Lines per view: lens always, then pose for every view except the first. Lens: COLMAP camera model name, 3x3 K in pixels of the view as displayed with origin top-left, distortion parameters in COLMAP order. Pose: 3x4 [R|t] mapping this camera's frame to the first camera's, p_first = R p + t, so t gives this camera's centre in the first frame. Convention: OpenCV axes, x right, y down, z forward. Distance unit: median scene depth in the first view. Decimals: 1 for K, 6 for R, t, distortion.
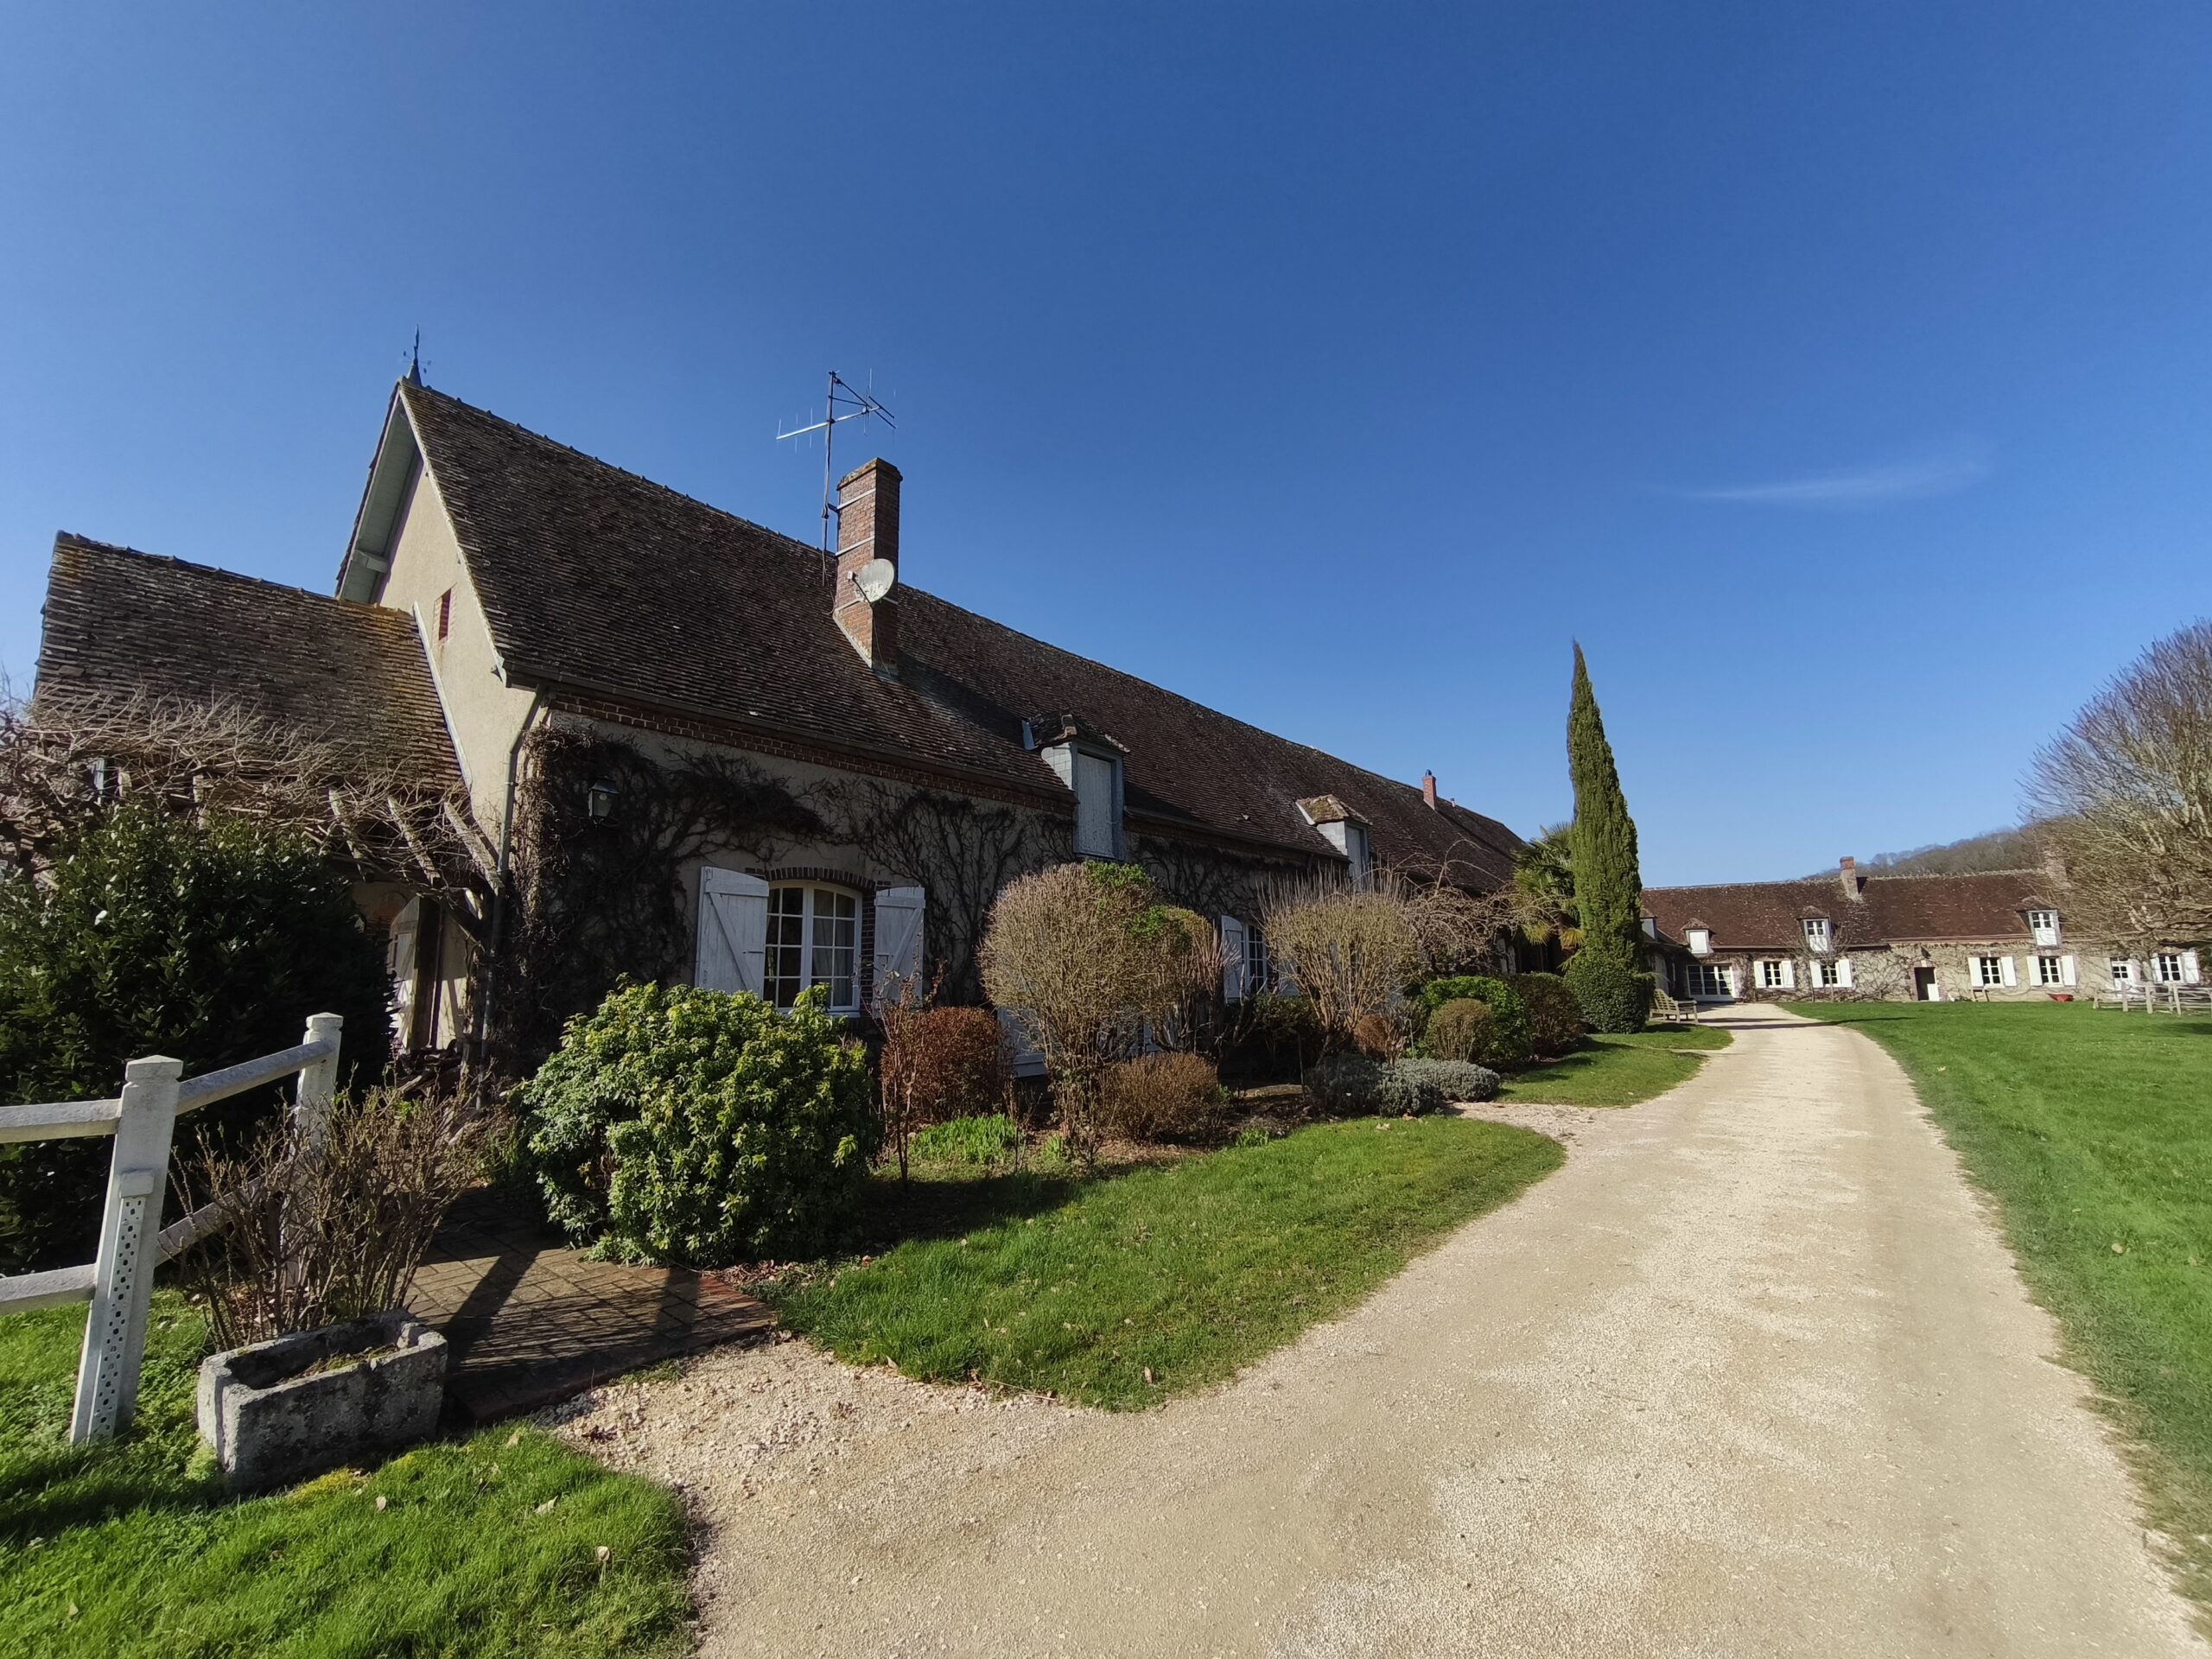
lens RADIAL K [[926.9, 0, 1095.7], [0, 926.9, 842.7], [0, 0, 1]] dist [-0.000173, -0.000326]
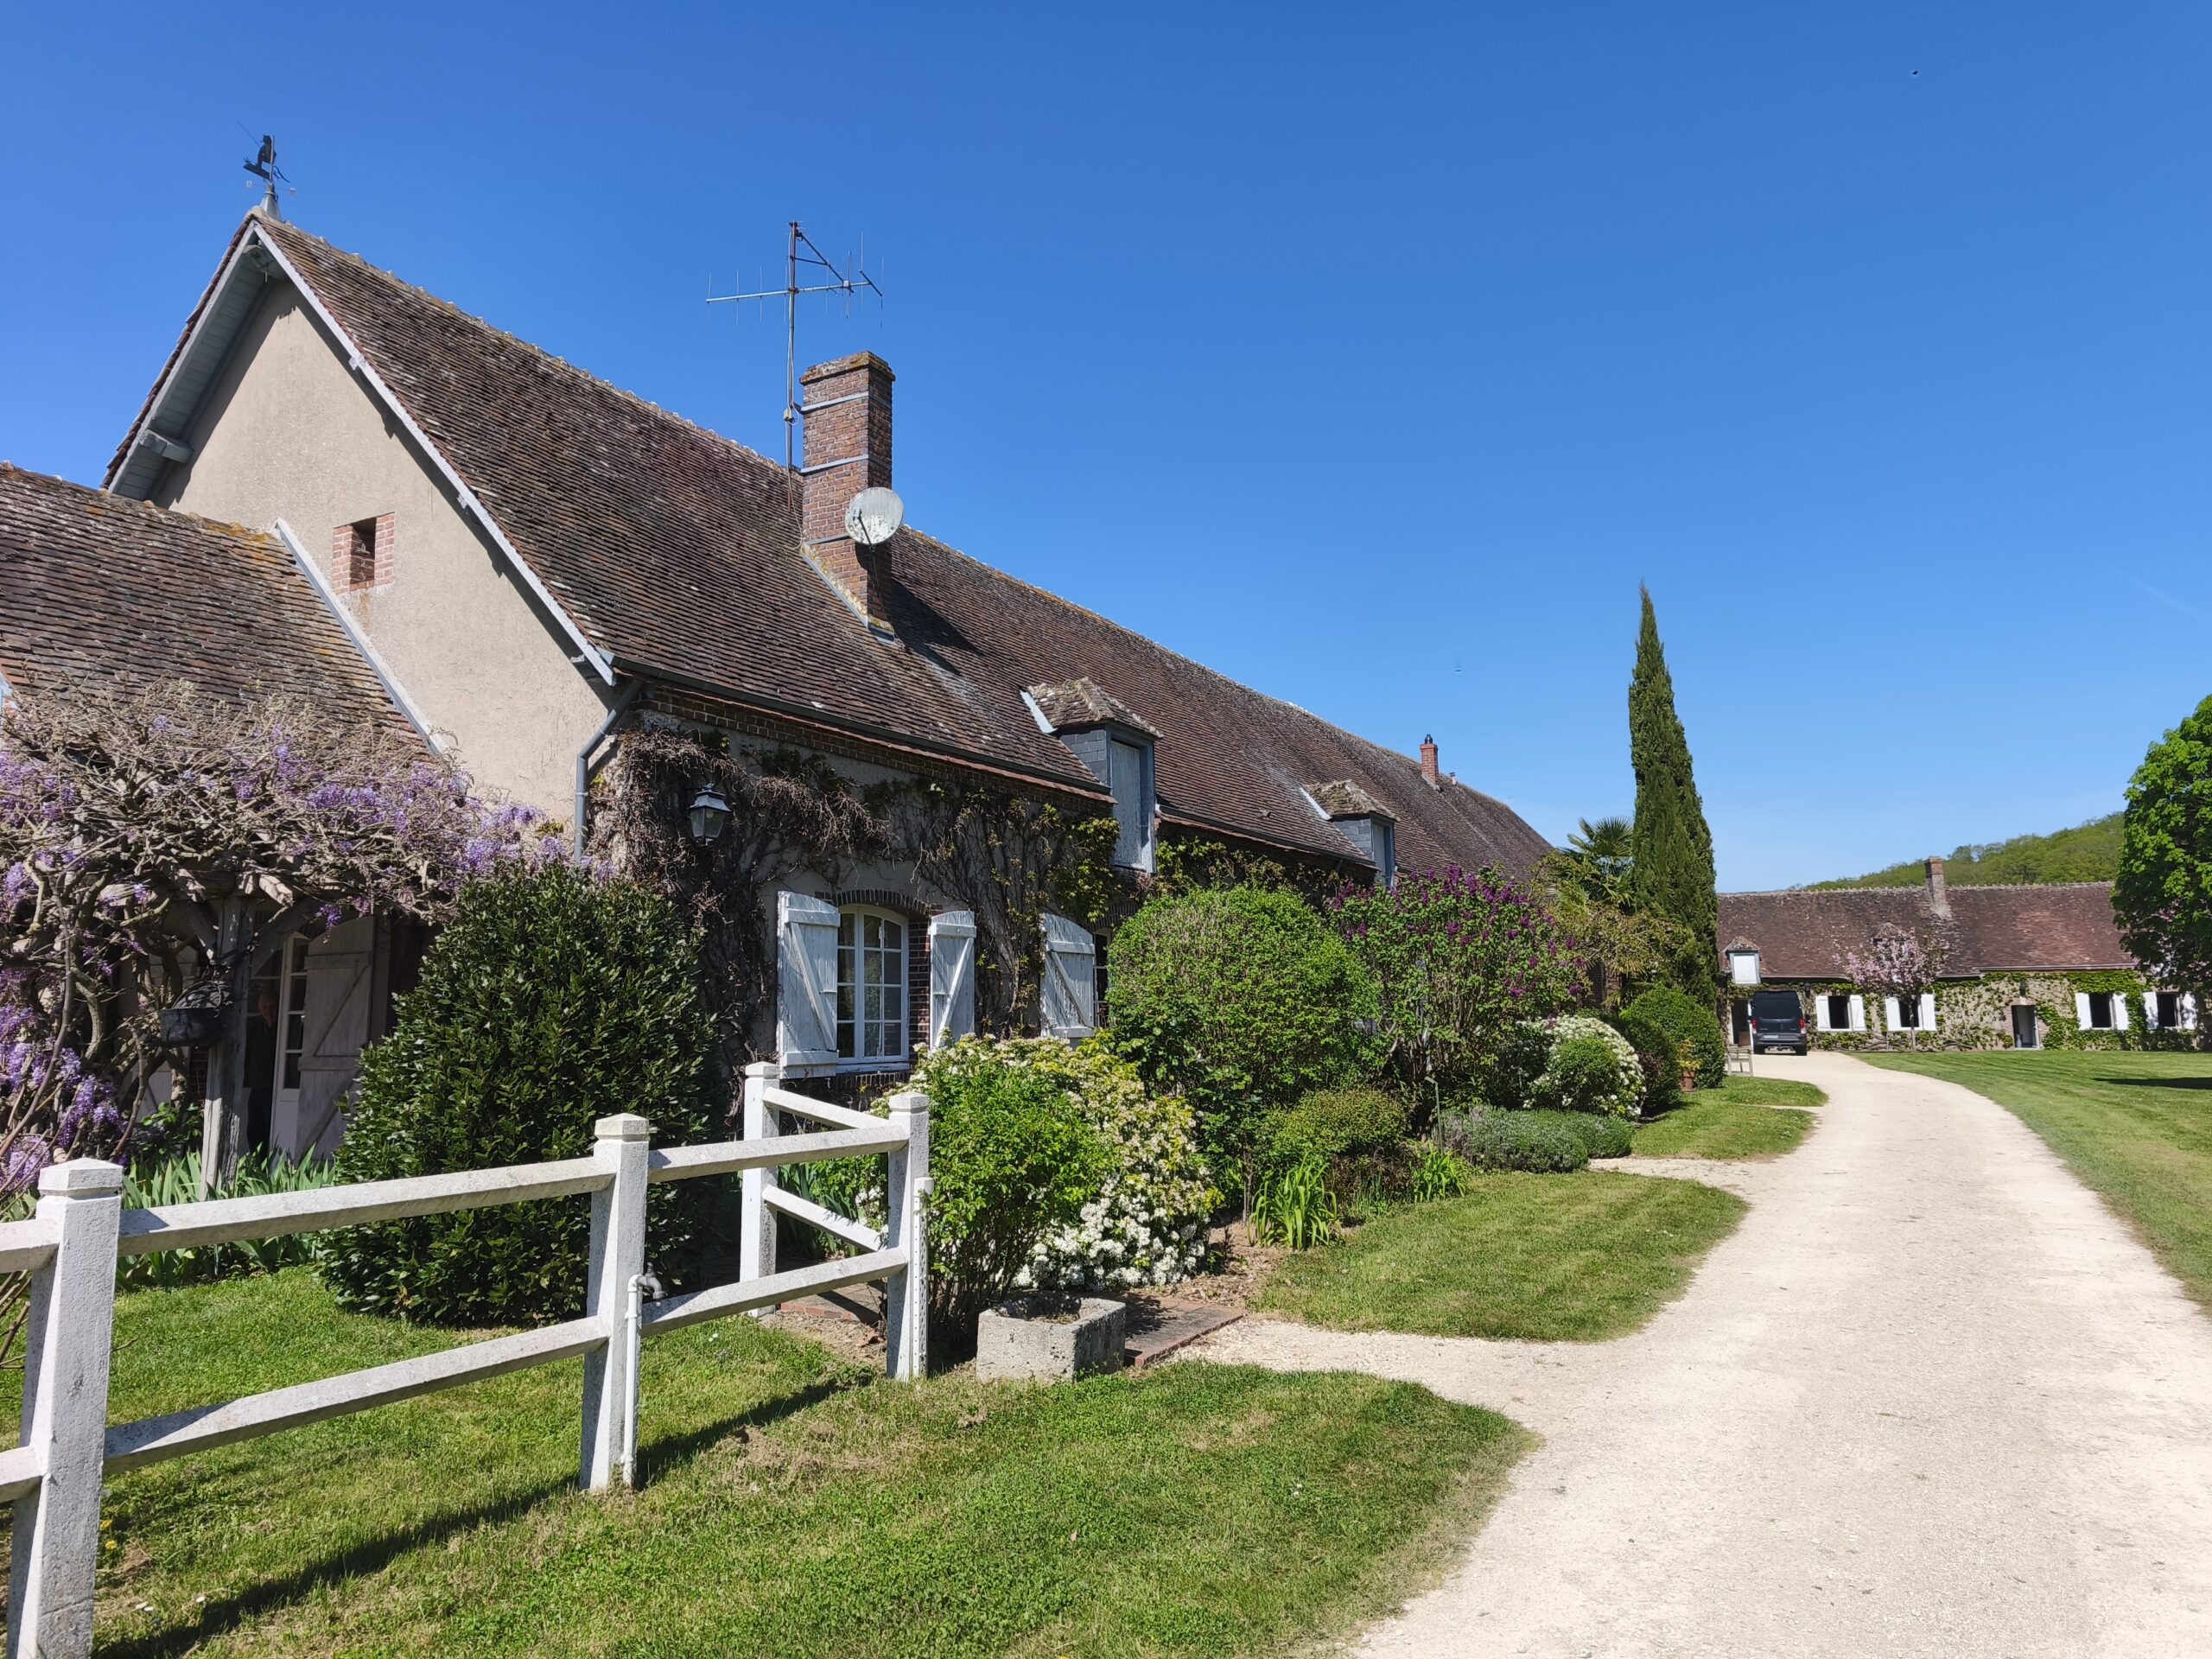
lens RADIAL K [[1470.6, 0, 1088.0], [0, 1470.6, 791.3], [0, 0, 1]] dist [0.095378, -0.078305]
pose [[0.983728, 0.024769, 0.177950, -0.269286], [-0.023739, 0.999687, -0.007913, -0.042430], [-0.178090, 0.003560, 0.984008, -0.256854]]
